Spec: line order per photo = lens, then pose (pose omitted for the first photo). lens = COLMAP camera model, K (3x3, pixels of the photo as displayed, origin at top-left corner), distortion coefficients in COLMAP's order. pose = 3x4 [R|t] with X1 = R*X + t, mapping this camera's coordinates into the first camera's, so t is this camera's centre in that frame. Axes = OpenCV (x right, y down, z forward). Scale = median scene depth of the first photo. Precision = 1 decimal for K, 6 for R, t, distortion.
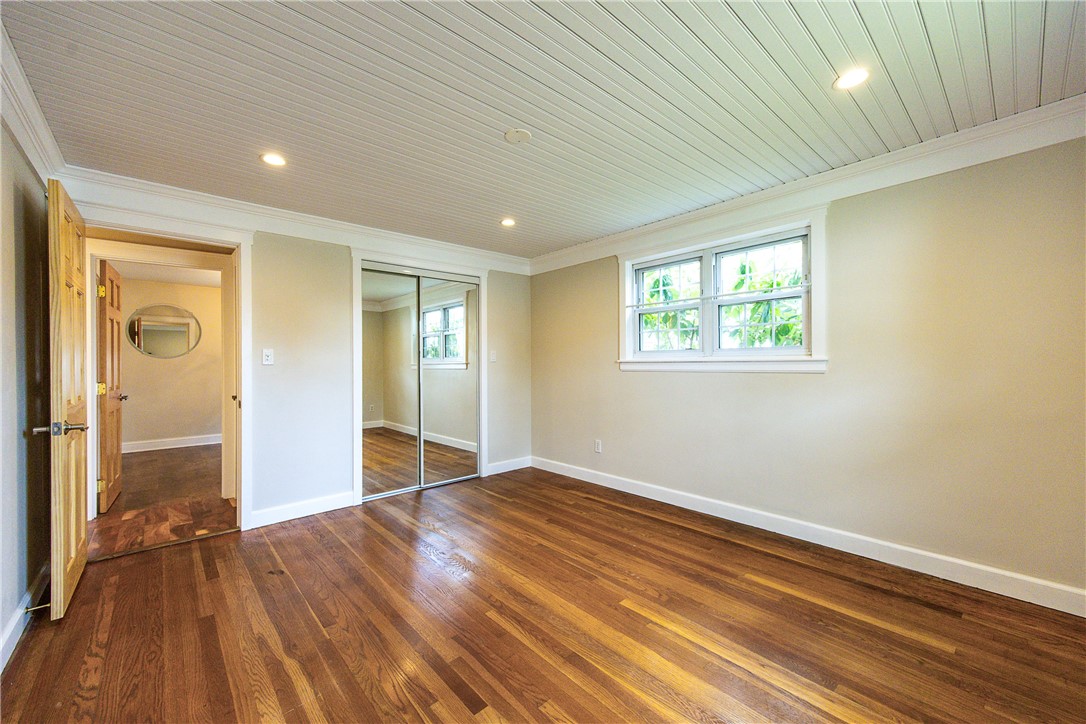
lens RADIAL K [[427.5, 0, 539.8], [0, 427.5, 362.5], [0, 0, 1]] dist [0.001177, 0.000291]
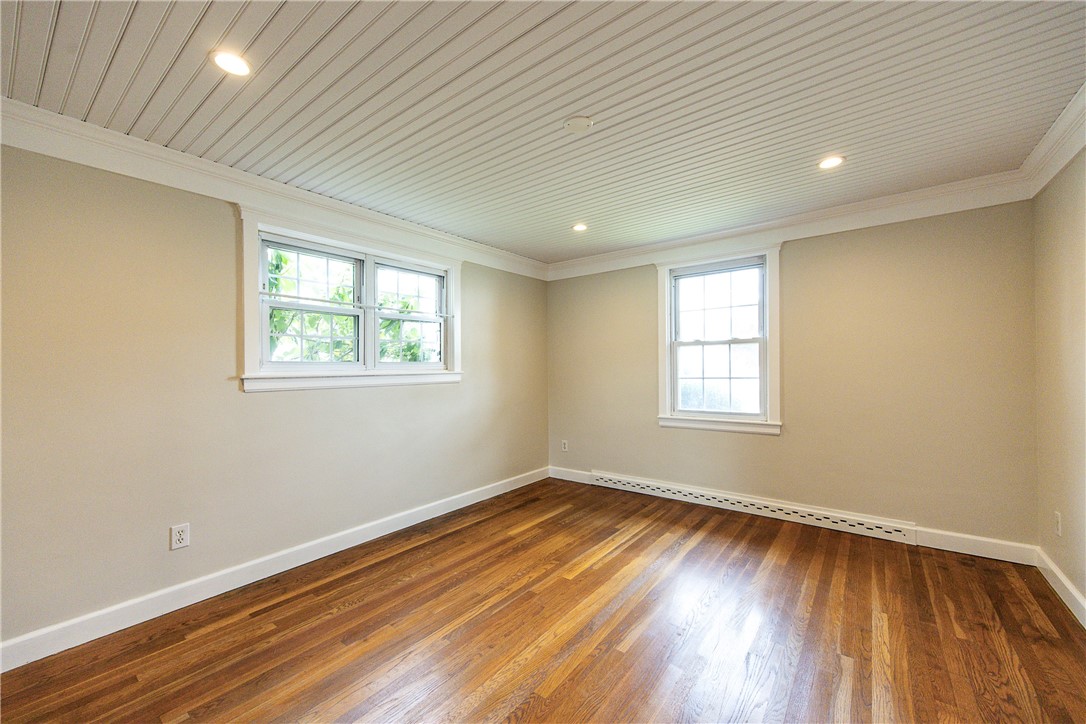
lens RADIAL K [[427.0, 0, 544.8], [0, 427.0, 372.7], [0, 0, 1]] dist [0.015373, 0.000226]
pose [[-0.193506, -0.000703, 0.981099, -0.764497], [0.012219, 0.999920, 0.003126, -0.008255], [-0.981023, 0.012593, -0.193482, 1.031993]]
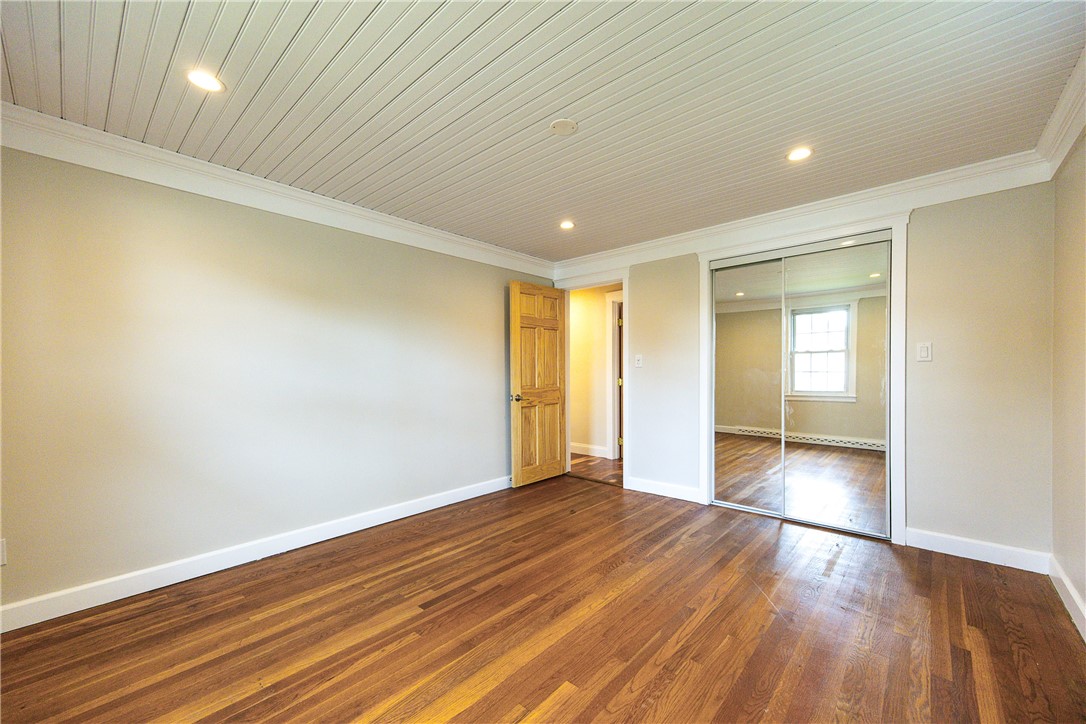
lens RADIAL K [[427.0, 0, 544.8], [0, 427.0, 372.7], [0, 0, 1]] dist [0.015373, 0.000226]
pose [[0.113714, 0.014138, -0.993413, 0.750424], [0.009648, 0.999836, 0.015334, -0.000864], [0.993467, -0.011328, 0.113559, 0.704266]]
